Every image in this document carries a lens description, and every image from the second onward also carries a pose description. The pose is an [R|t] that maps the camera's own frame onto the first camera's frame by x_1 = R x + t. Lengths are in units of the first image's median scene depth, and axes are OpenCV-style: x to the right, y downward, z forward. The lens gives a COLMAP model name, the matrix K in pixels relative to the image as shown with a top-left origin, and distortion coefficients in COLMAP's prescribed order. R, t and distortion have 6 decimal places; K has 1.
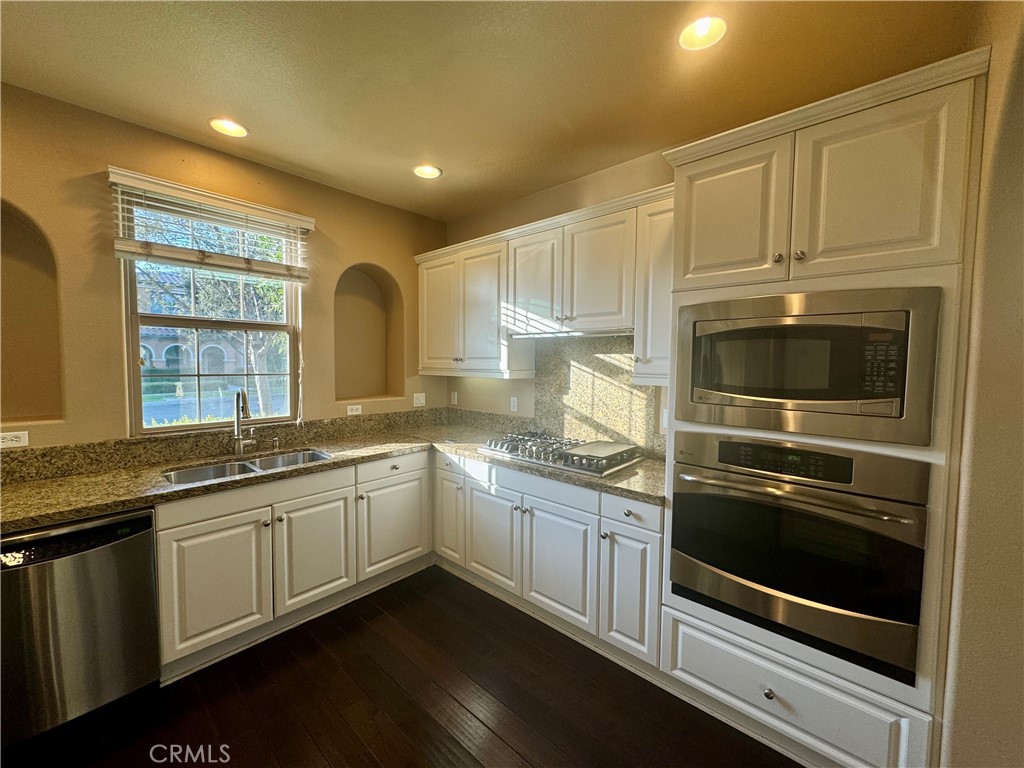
lens RADIAL K [[406.0, 0, 508.7], [0, 406.0, 383.1], [0, 0, 1]] dist [-0.002938, 0.001115]
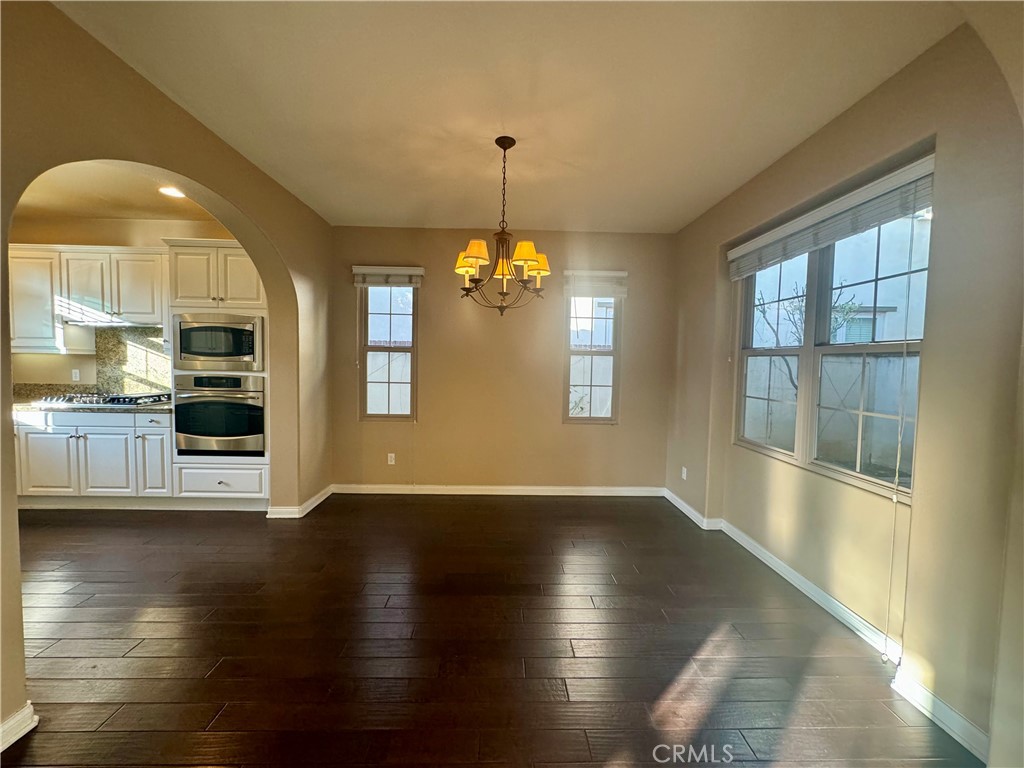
lens RADIAL K [[406.0, 0, 506.1], [0, 406.0, 381.0], [0, 0, 1]] dist [-0.002938, 0.001115]
pose [[0.723002, -0.029227, 0.690228, 0.146949], [0.024641, 0.999560, 0.016514, 0.111302], [-0.690407, 0.005068, 0.723404, -1.160198]]
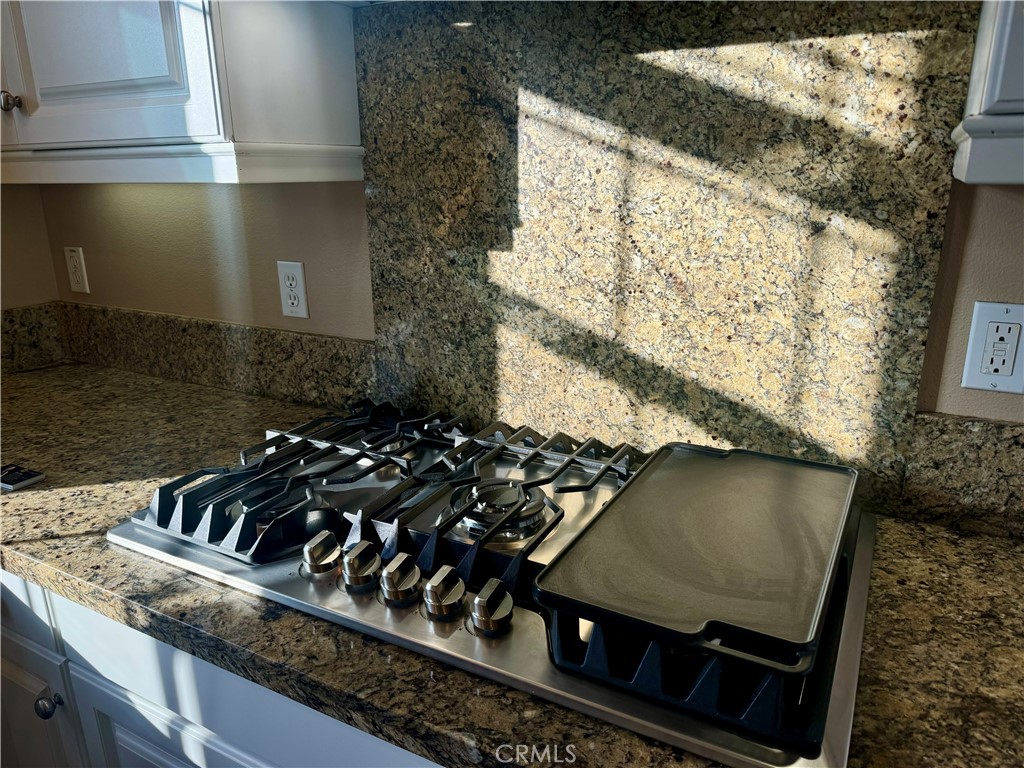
lens RADIAL K [[707.7, 0, 504.4], [0, 707.7, 388.3], [0, 0, 1]] dist [0.067217, -0.077318]
pose [[0.971374, -0.085827, 0.221509, 0.049581], [0.029273, 0.968592, 0.246926, 0.006508], [-0.235745, -0.233373, 0.943378, 0.681703]]
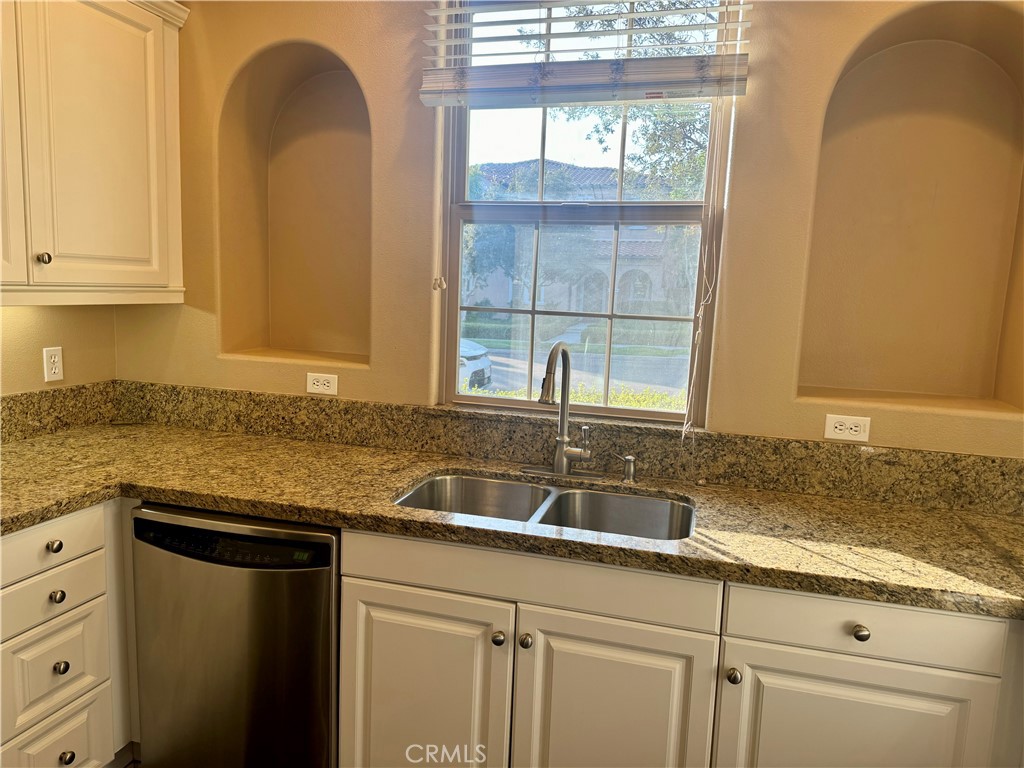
lens RADIAL K [[707.7, 0, 519.1], [0, 707.7, 381.5], [0, 0, 1]] dist [0.067217, -0.077318]
pose [[0.451344, 0.122959, -0.883838, 0.070871], [-0.083603, 0.991931, 0.095304, -0.014488], [0.888425, 0.030876, 0.457982, 0.559478]]
